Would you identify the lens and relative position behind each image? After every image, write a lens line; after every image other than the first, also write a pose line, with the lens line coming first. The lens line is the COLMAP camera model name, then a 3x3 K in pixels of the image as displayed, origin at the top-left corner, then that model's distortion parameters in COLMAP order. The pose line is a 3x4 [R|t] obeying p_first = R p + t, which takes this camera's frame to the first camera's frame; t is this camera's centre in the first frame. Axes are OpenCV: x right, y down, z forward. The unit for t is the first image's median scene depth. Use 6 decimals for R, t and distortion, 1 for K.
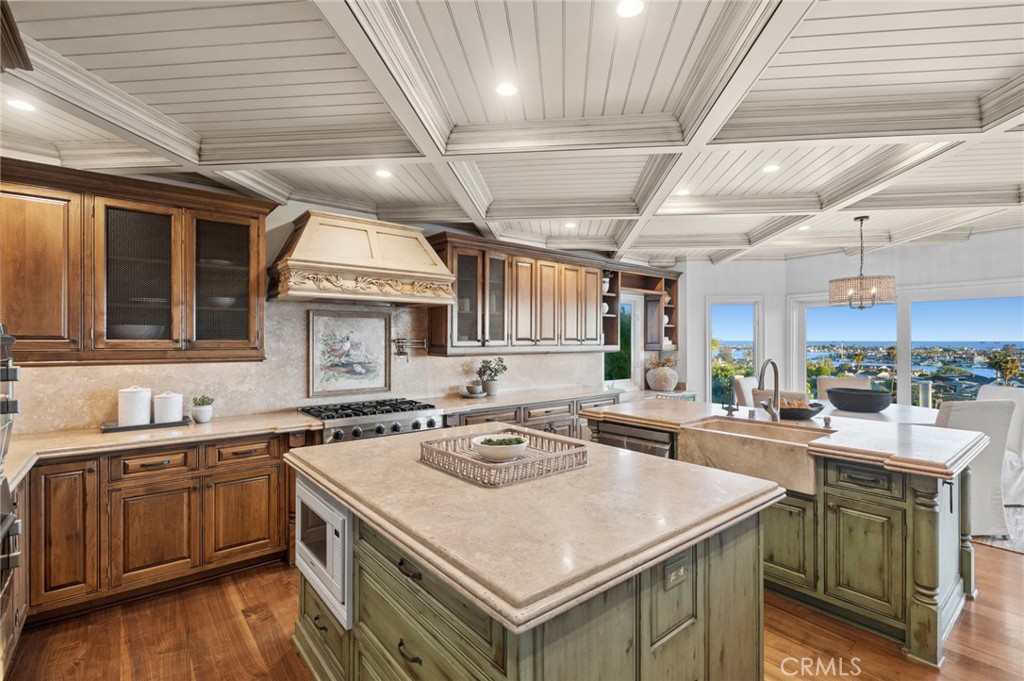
lens RADIAL K [[483.8, 0, 522.4], [0, 483.8, 348.6], [0, 0, 1]] dist [0.010373, 0.000268]
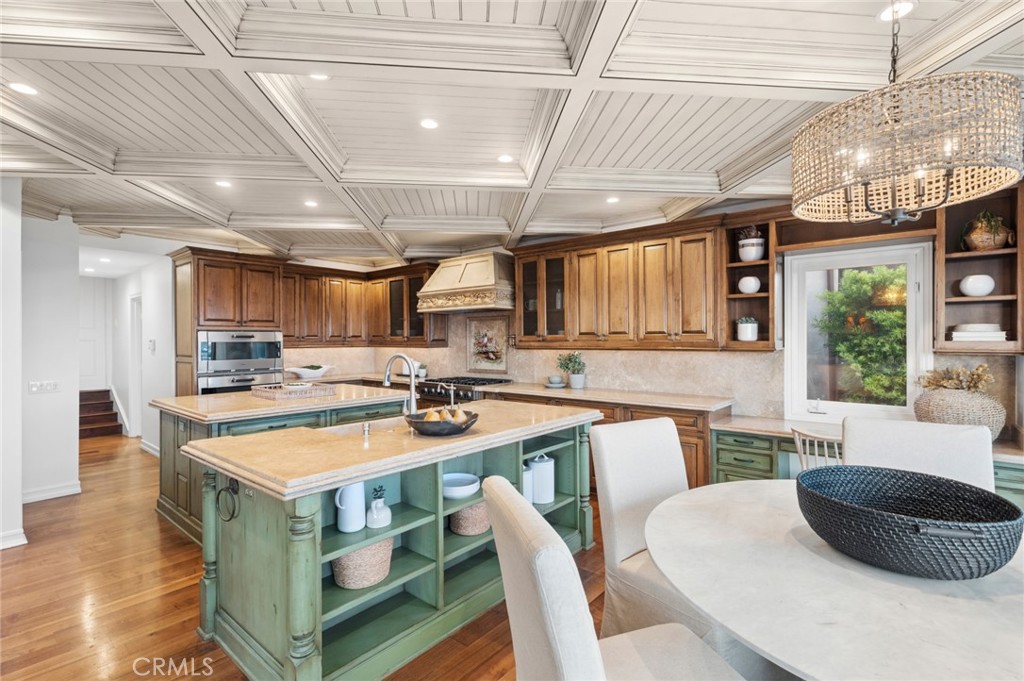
lens RADIAL K [[483.8, 0, 521.7], [0, 483.8, 336.6], [0, 0, 1]] dist [0.010373, 0.000268]
pose [[0.192568, -0.008497, -0.981247, 1.130566], [-0.018013, 0.999763, -0.012192, -0.000278], [0.981118, 0.020023, 0.192369, 0.820028]]
